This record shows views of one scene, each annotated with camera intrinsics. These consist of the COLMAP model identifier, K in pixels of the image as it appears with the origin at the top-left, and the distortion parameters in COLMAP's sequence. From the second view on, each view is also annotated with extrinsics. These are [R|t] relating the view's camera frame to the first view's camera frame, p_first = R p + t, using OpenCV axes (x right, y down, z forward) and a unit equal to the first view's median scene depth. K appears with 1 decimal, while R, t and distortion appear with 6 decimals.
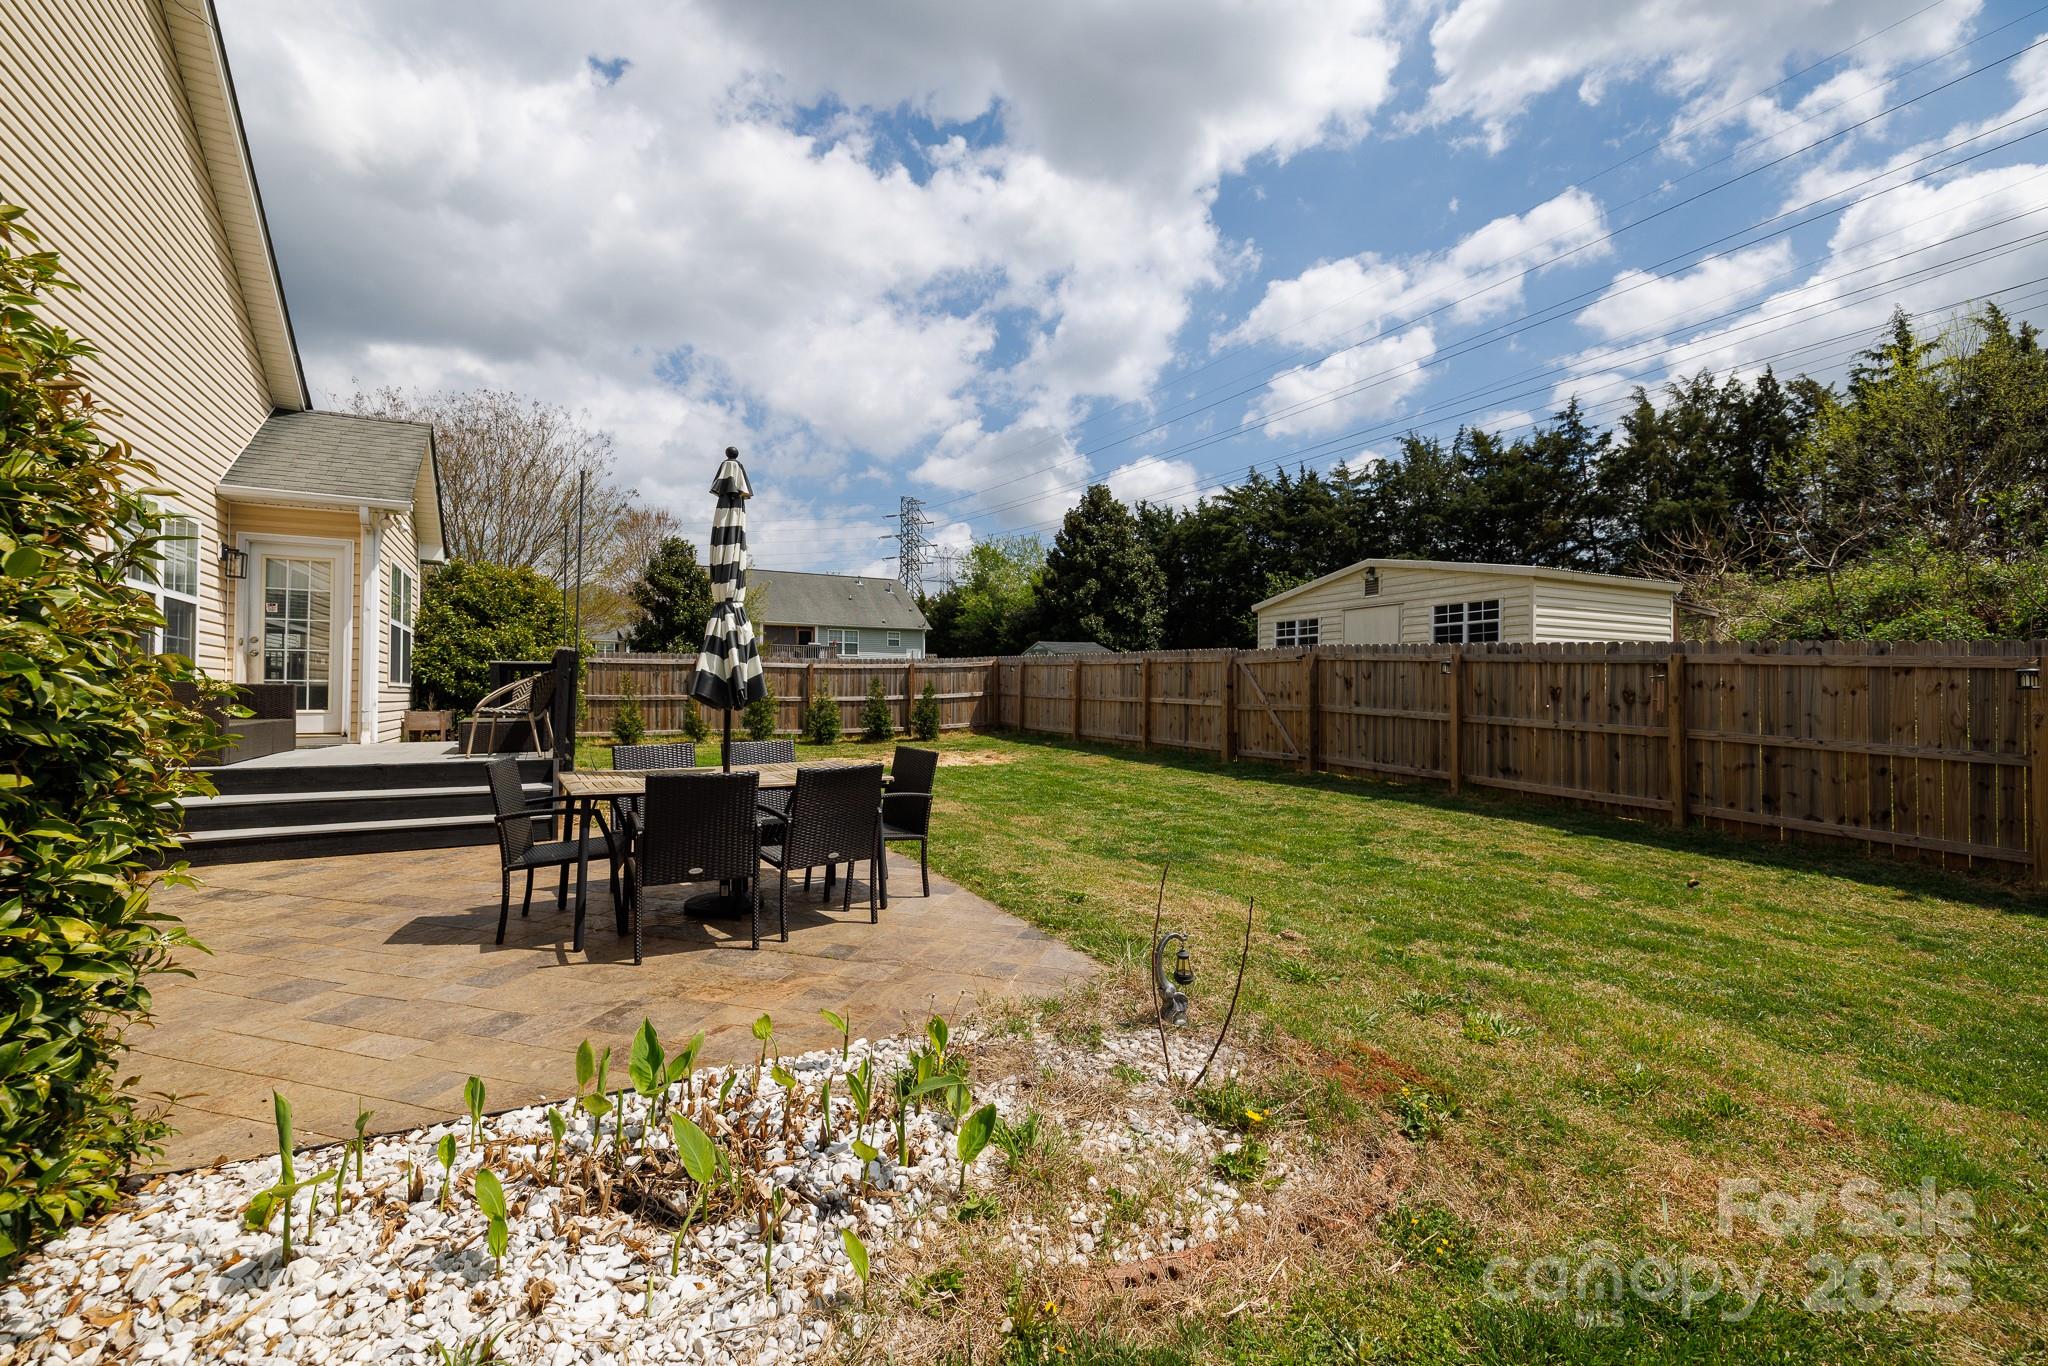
lens RADIAL K [[854.5, 0, 1027.1], [0, 854.5, 689.5], [0, 0, 1]] dist [0.001609, 0.000062]
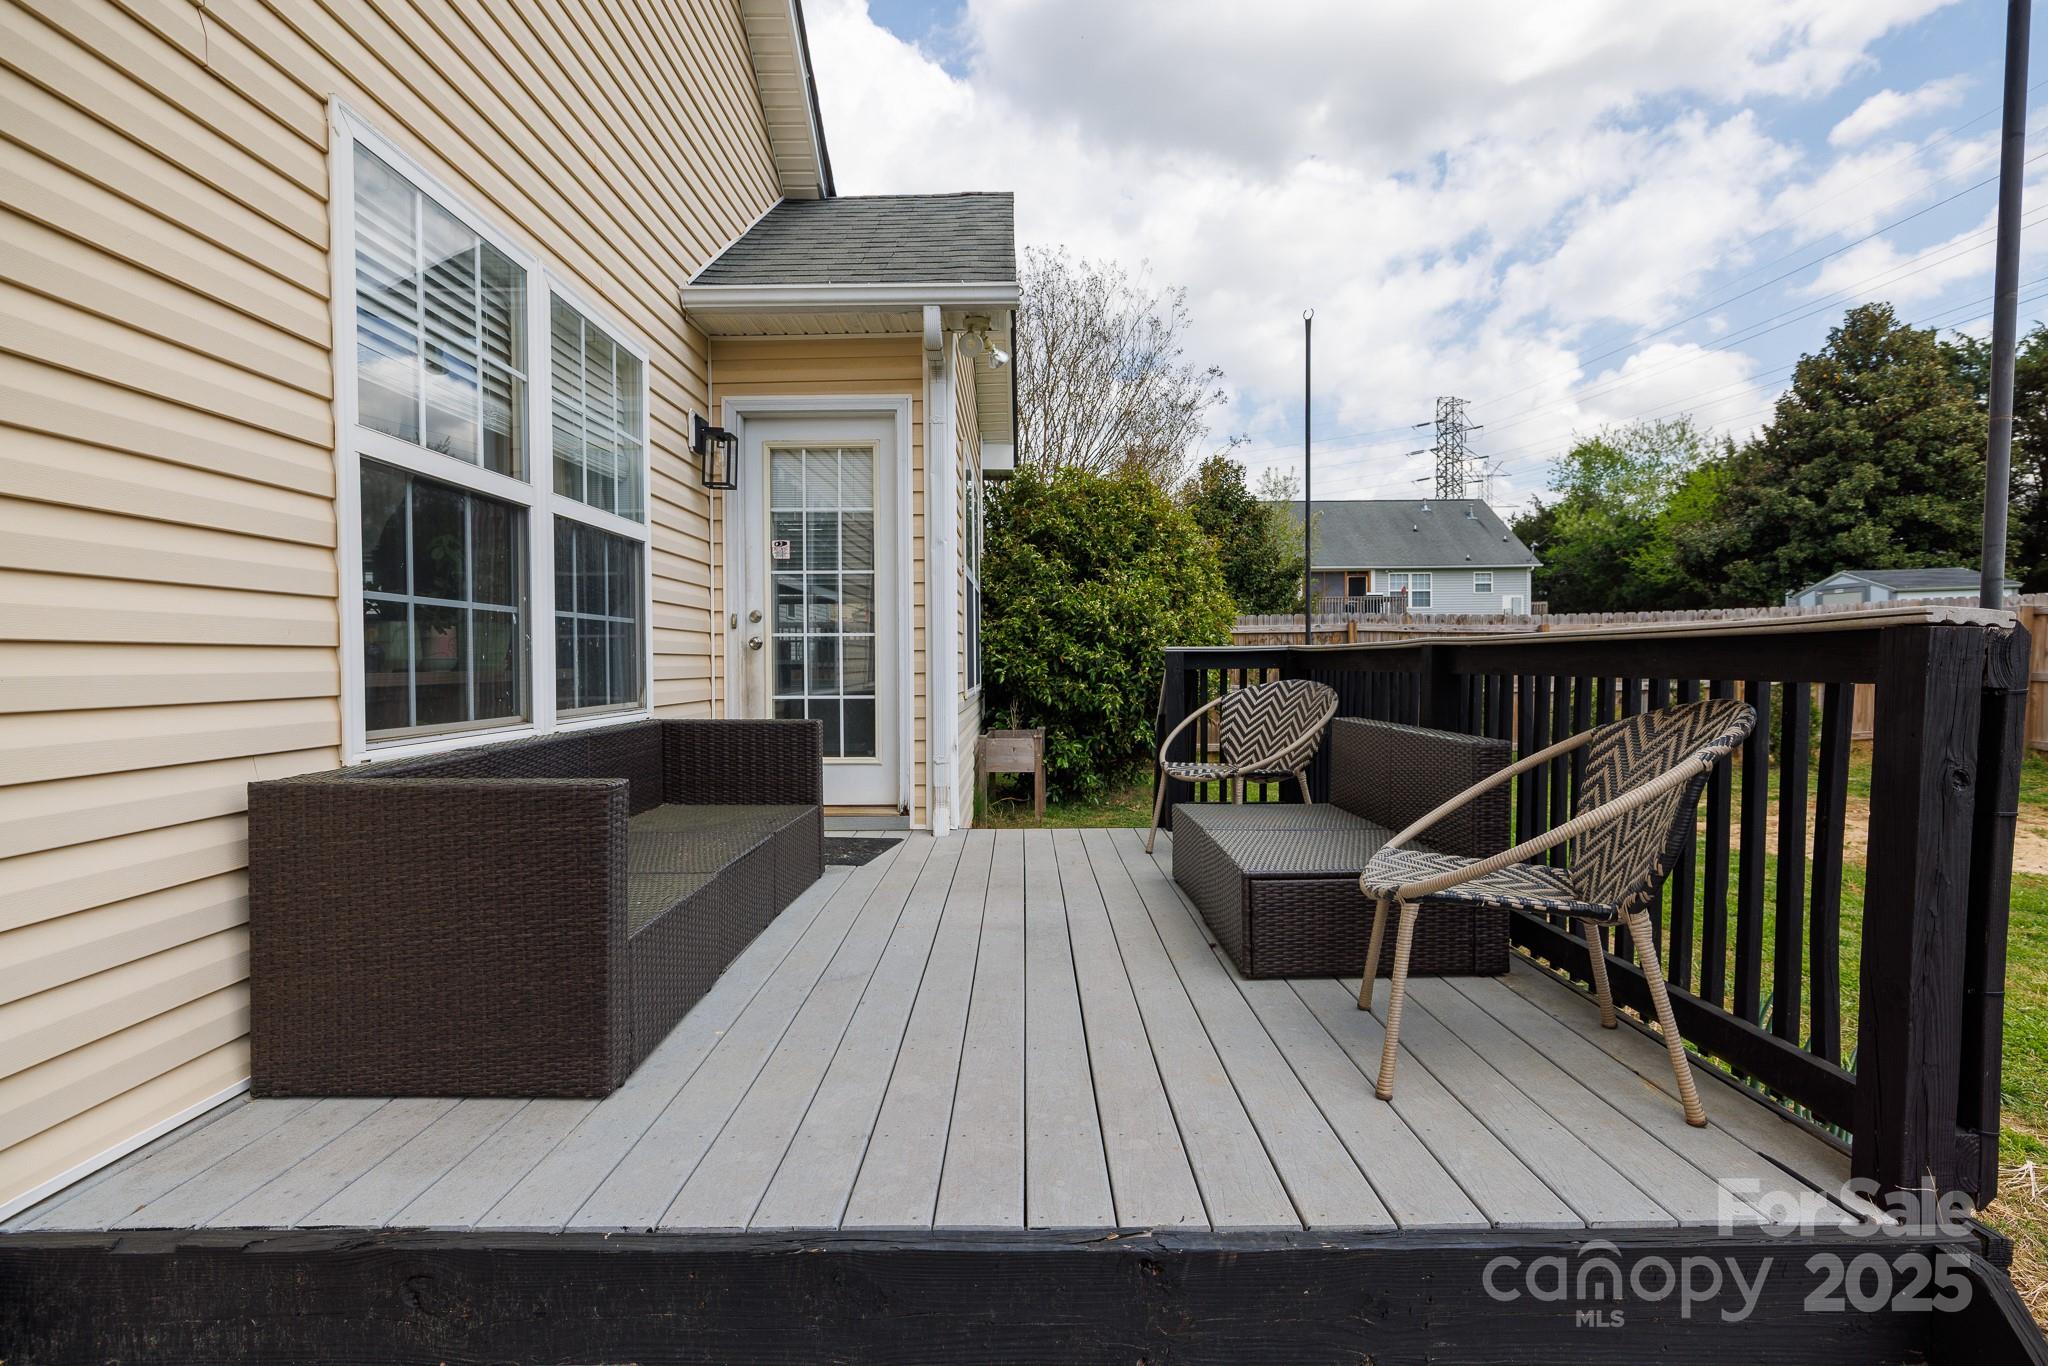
lens RADIAL K [[973.1, 0, 1024.0], [0, 973.1, 683.0], [0, 0, 1]] dist [0.001415, 0.000167]
pose [[0.873369, 0.000076, -0.487058, -0.453165], [0.016230, 0.999440, 0.029259, -0.030888], [0.486788, -0.033459, 0.872879, 0.535578]]
